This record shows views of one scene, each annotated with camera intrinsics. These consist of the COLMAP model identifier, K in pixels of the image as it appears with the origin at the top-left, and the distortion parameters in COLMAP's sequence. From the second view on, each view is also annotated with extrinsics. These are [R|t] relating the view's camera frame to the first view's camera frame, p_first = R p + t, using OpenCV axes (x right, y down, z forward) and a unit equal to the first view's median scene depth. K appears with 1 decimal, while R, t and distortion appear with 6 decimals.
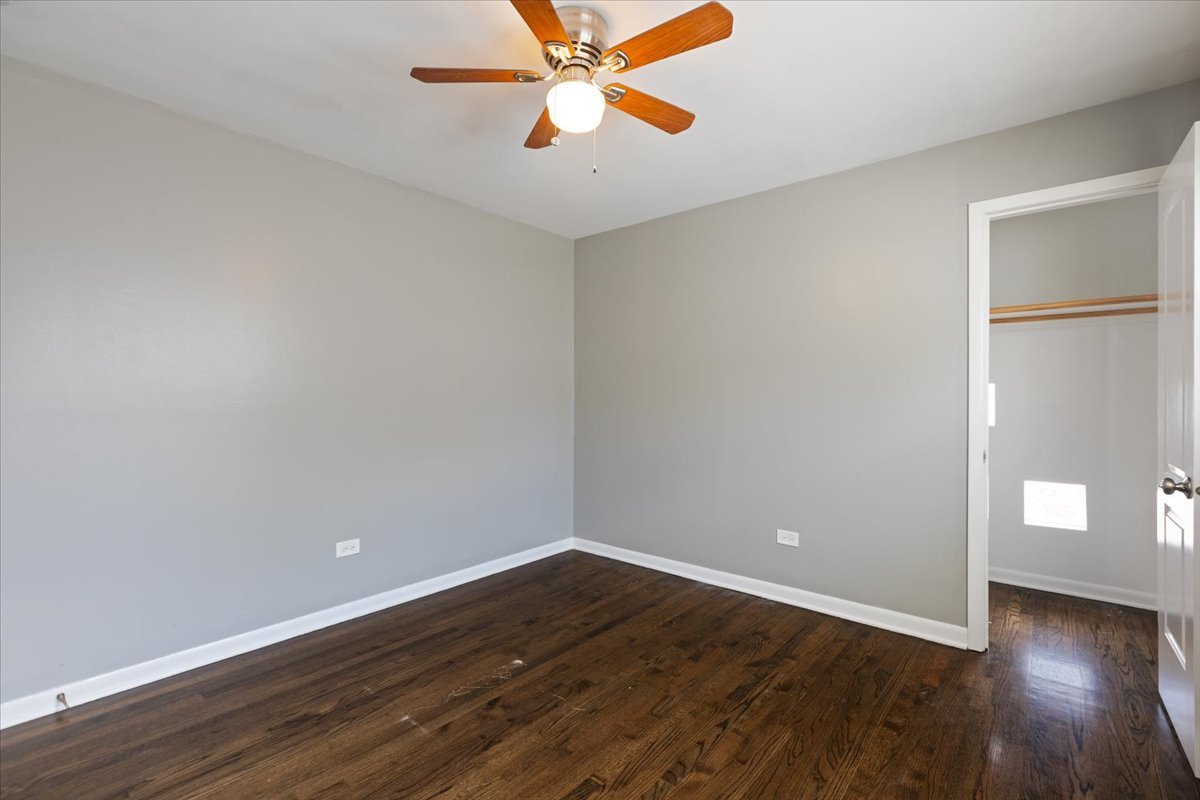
lens RADIAL K [[515.5, 0, 602.7], [0, 515.5, 400.8], [0, 0, 1]] dist [0.000101, 0.000045]
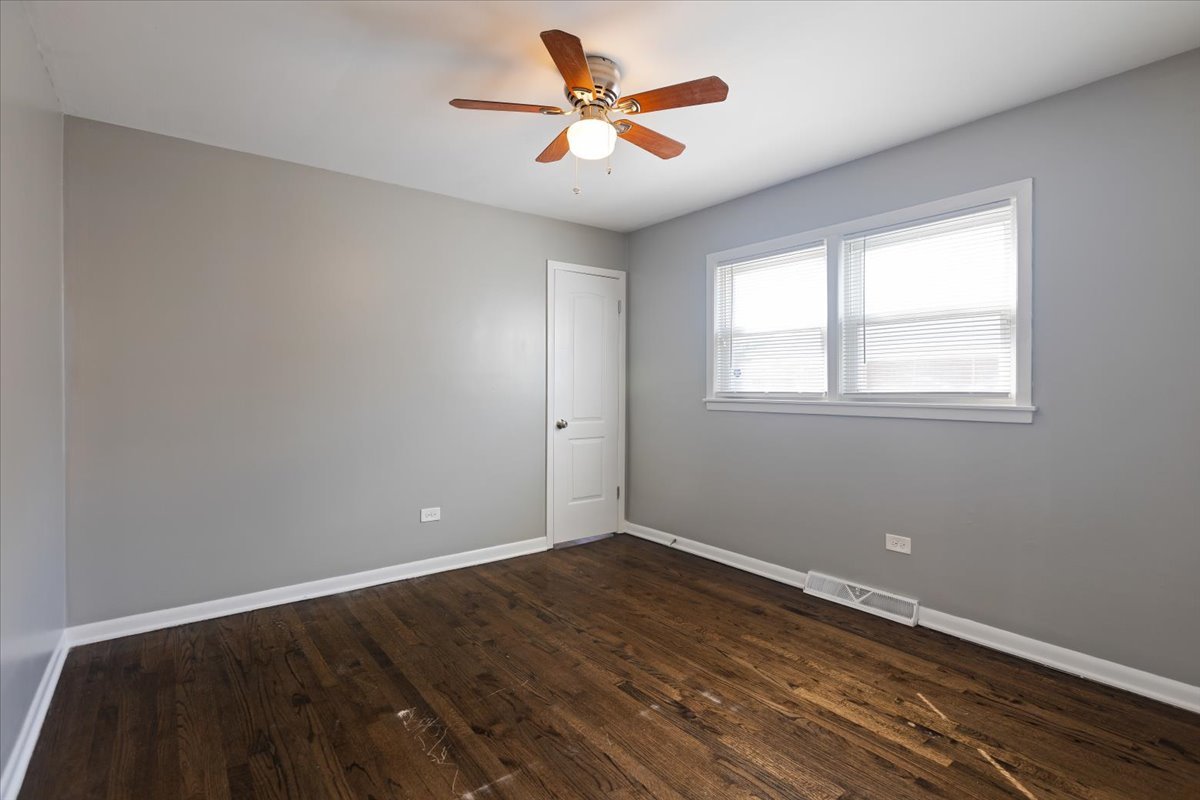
lens RADIAL K [[550.9, 0, 593.7], [0, 550.9, 395.1], [0, 0, 1]] dist [0.002311, 0.000279]
pose [[0.250964, -0.016353, 0.967858, -0.854478], [0.008641, 0.999855, 0.014653, -0.005403], [-0.967958, 0.004686, 0.251069, 0.450287]]
